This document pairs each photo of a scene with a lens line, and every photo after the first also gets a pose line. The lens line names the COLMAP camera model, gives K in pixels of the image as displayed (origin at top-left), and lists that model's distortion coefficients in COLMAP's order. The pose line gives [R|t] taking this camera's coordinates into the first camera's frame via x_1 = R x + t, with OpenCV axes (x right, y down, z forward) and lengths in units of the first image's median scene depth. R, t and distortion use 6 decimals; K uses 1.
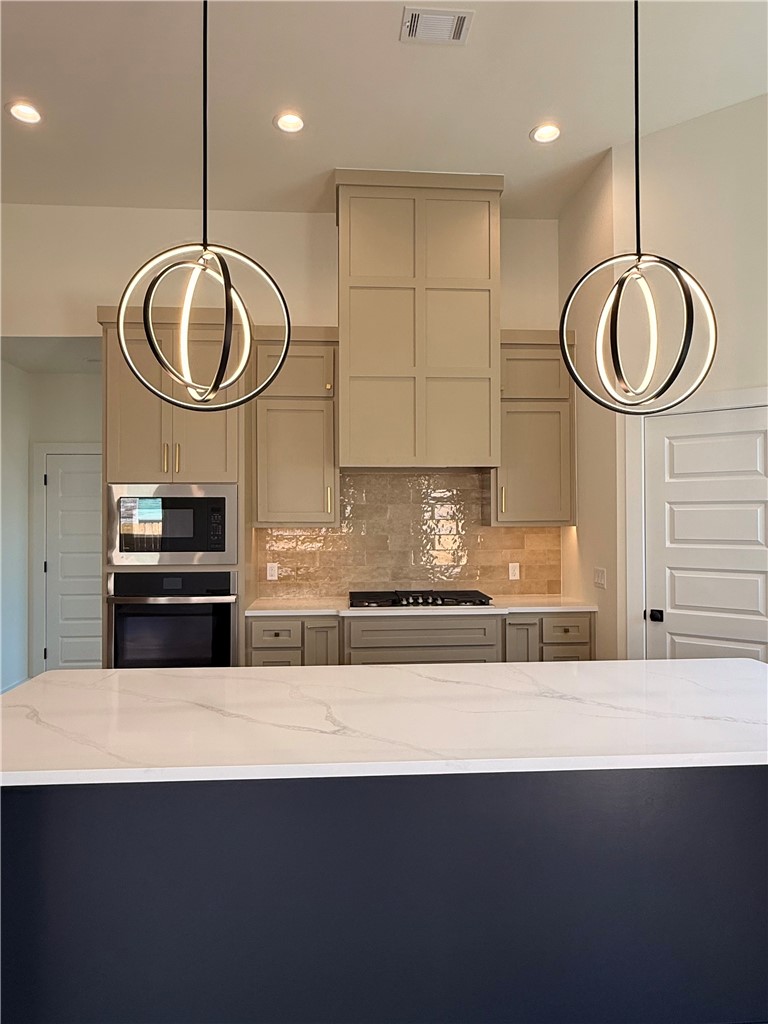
lens RADIAL K [[652.3, 0, 384.8], [0, 652.3, 513.9], [0, 0, 1]] dist [-0.002189, -0.000540]
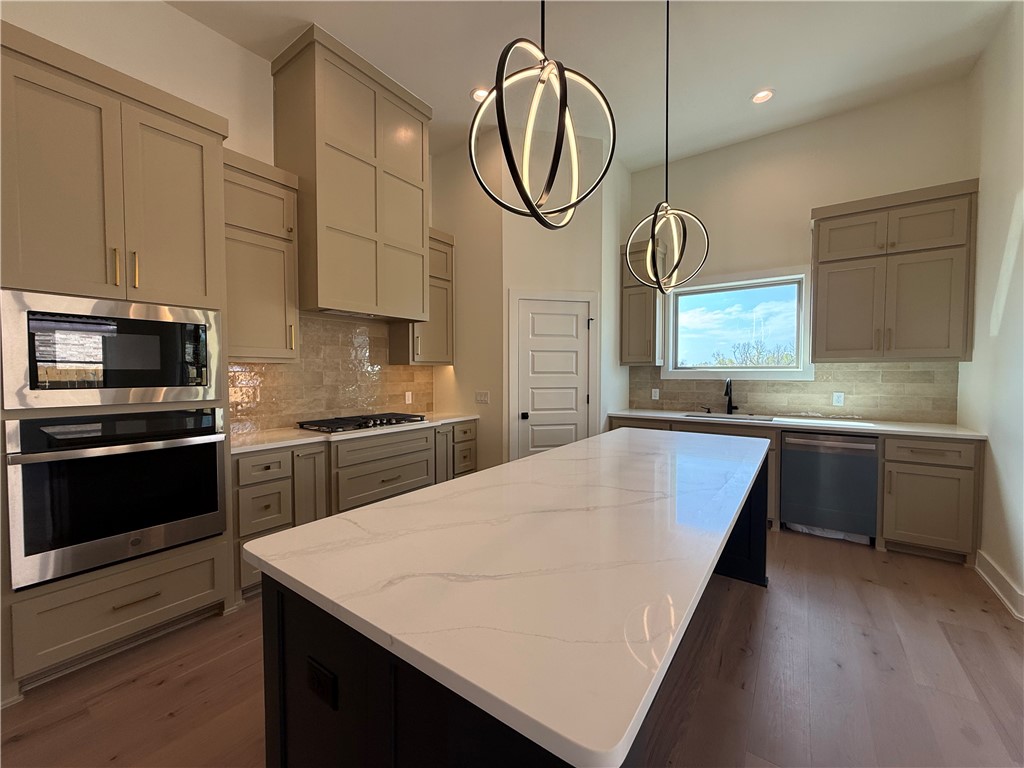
lens RADIAL K [[409.9, 0, 511.3], [0, 409.9, 386.4], [0, 0, 1]] dist [-0.000719, 0.000578]
pose [[0.635383, -0.024864, 0.771797, -0.396598], [-0.005251, 0.999319, 0.036517, 0.034577], [-0.772180, -0.027255, 0.634820, 0.307383]]
